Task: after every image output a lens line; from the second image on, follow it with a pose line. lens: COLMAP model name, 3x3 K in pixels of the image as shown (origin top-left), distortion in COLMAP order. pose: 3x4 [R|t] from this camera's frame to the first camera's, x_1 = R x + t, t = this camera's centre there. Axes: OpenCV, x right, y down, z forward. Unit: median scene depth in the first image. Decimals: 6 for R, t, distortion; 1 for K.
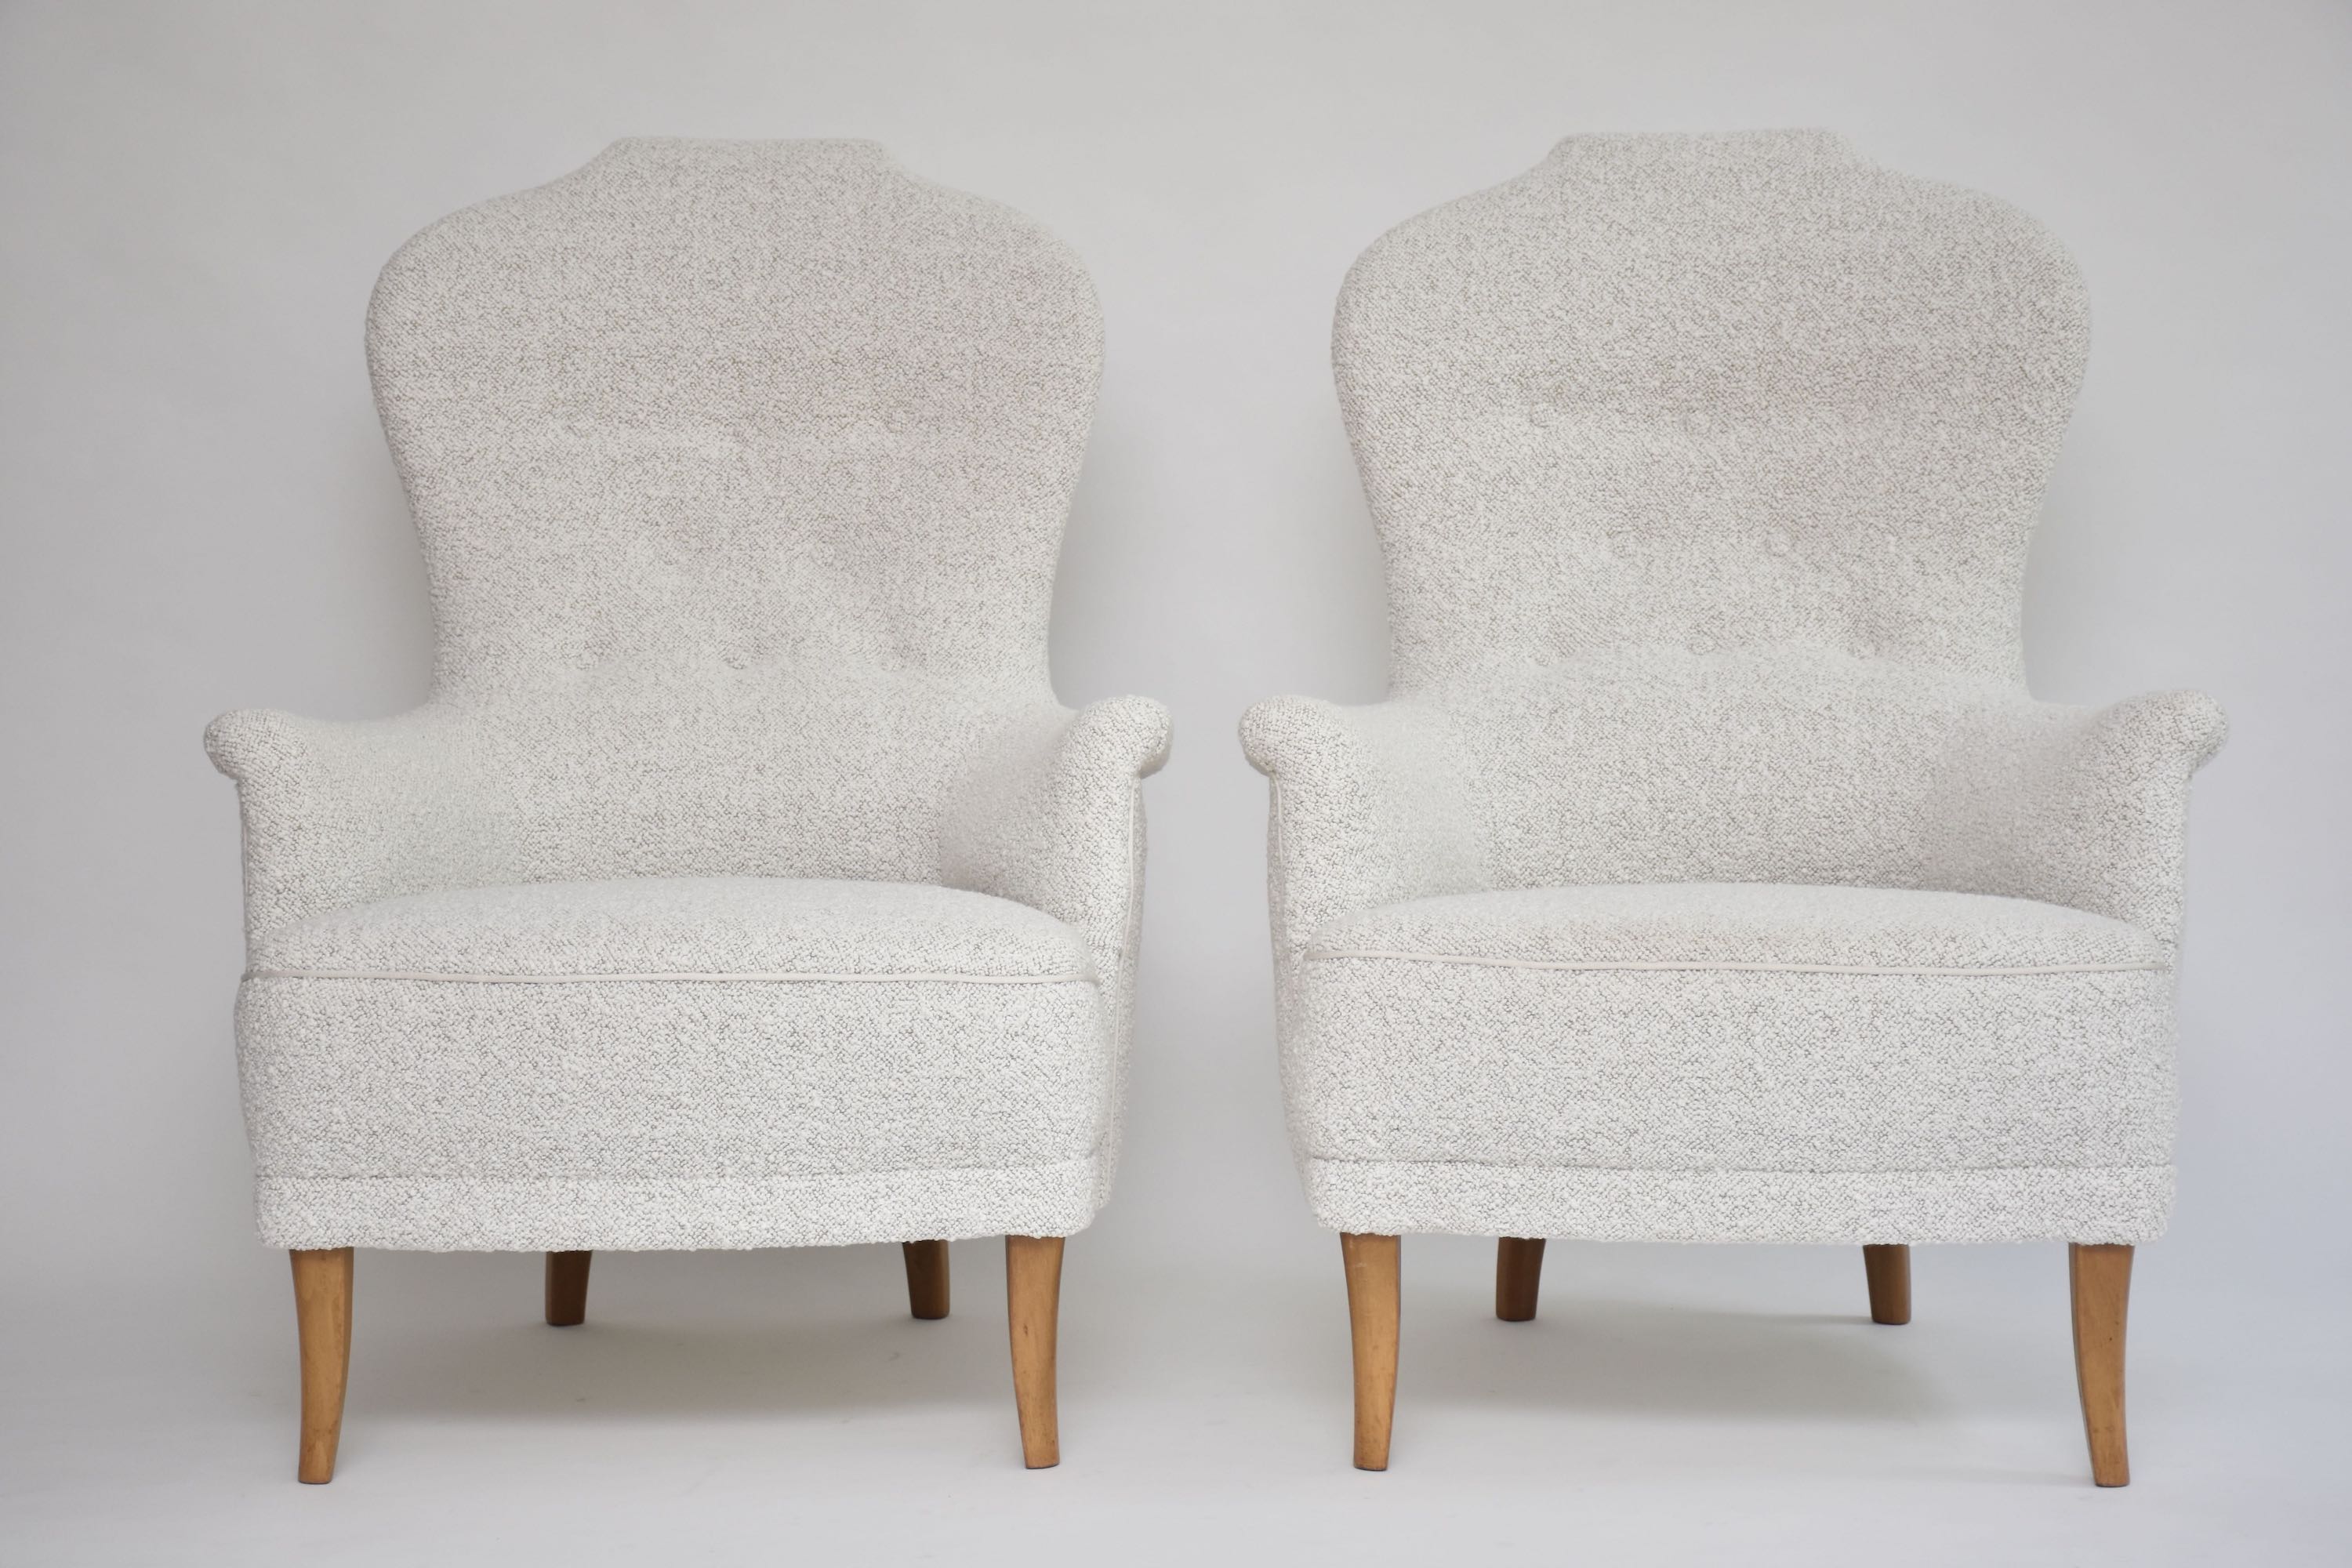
lens RADIAL K [[4463.6, 0, 1151.5], [0, 4463.6, 799.8], [0, 0, 1]] dist [0.343208, 0.000000]
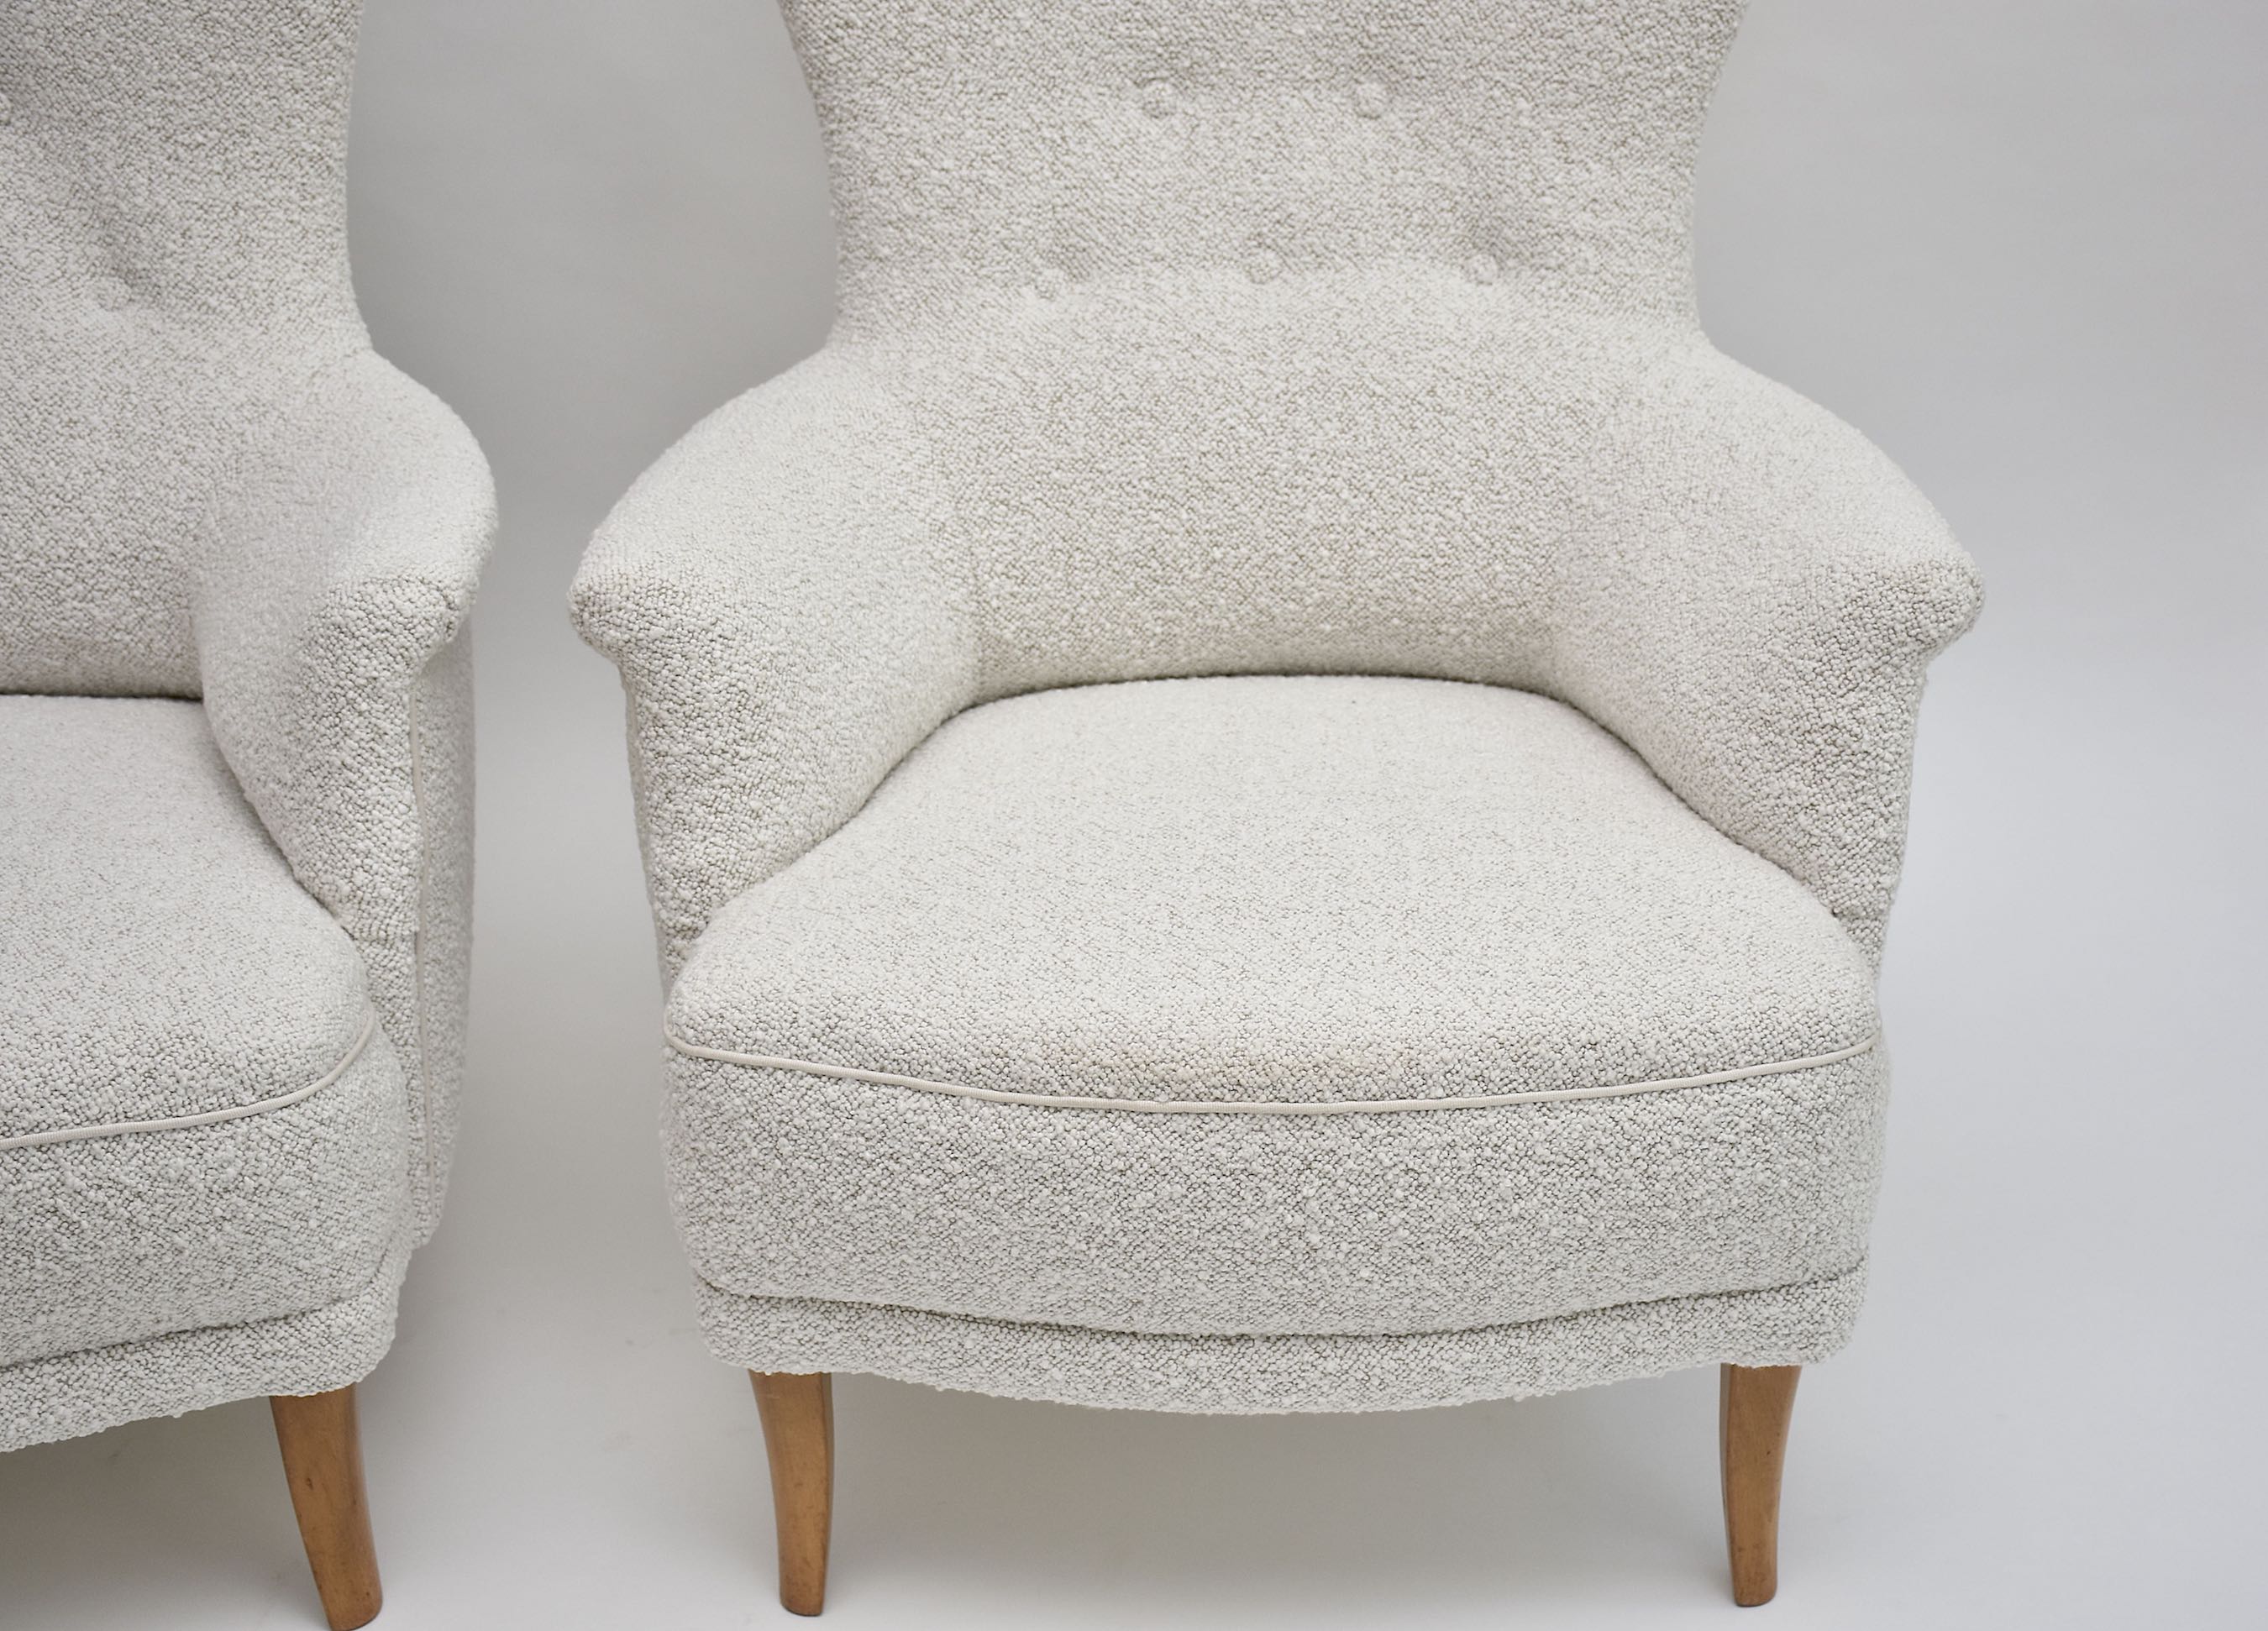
lens RADIAL K [[3422.1, 0, 1228.0], [0, 3422.1, 863.1], [0, 0, 1]] dist [0.136937, 0.000000]
pose [[0.996134, -0.040678, 0.077865, 0.071994], [0.003394, 0.903500, 0.428575, -0.189937], [-0.087785, -0.426653, 0.900145, 0.475596]]
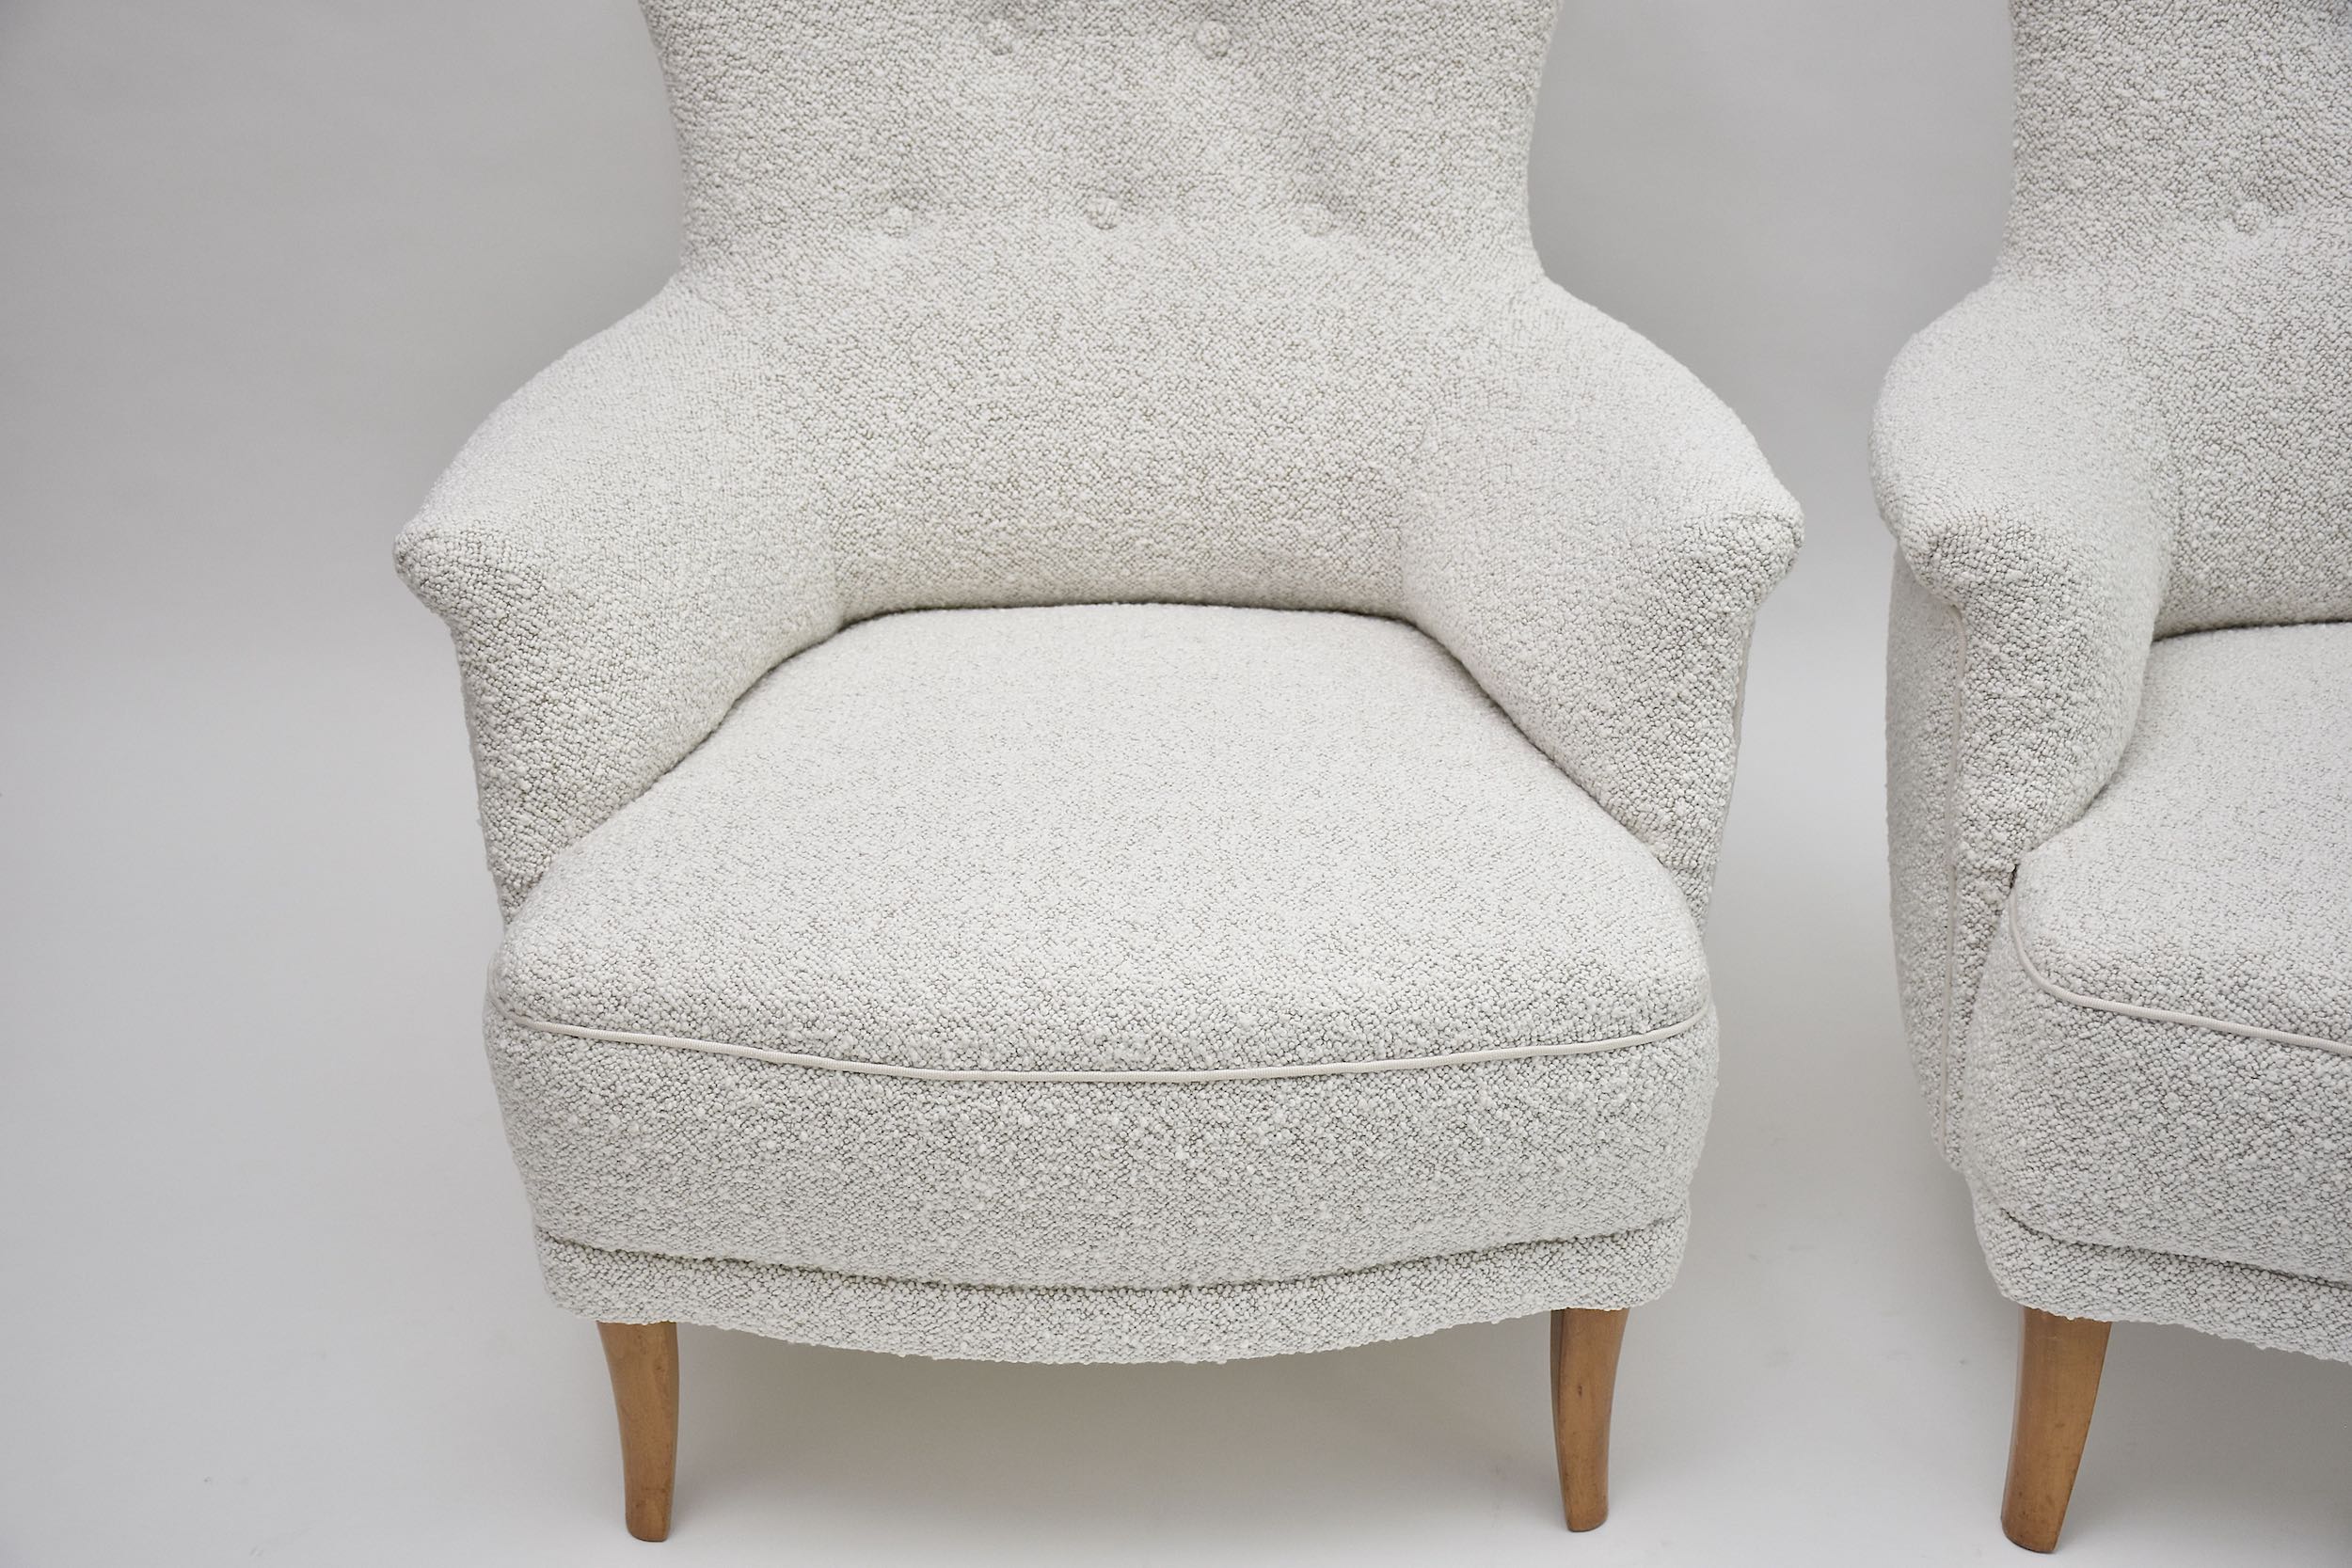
lens RADIAL K [[3223.7, 0, 1155.0], [0, 3223.7, 822.3], [0, 0, 1]] dist [0.142262, 0.000000]
pose [[0.999955, -0.003519, 0.008822, -0.092532], [-0.000902, 0.889462, 0.457008, -0.190126], [-0.009455, -0.456995, 0.889419, 0.510647]]
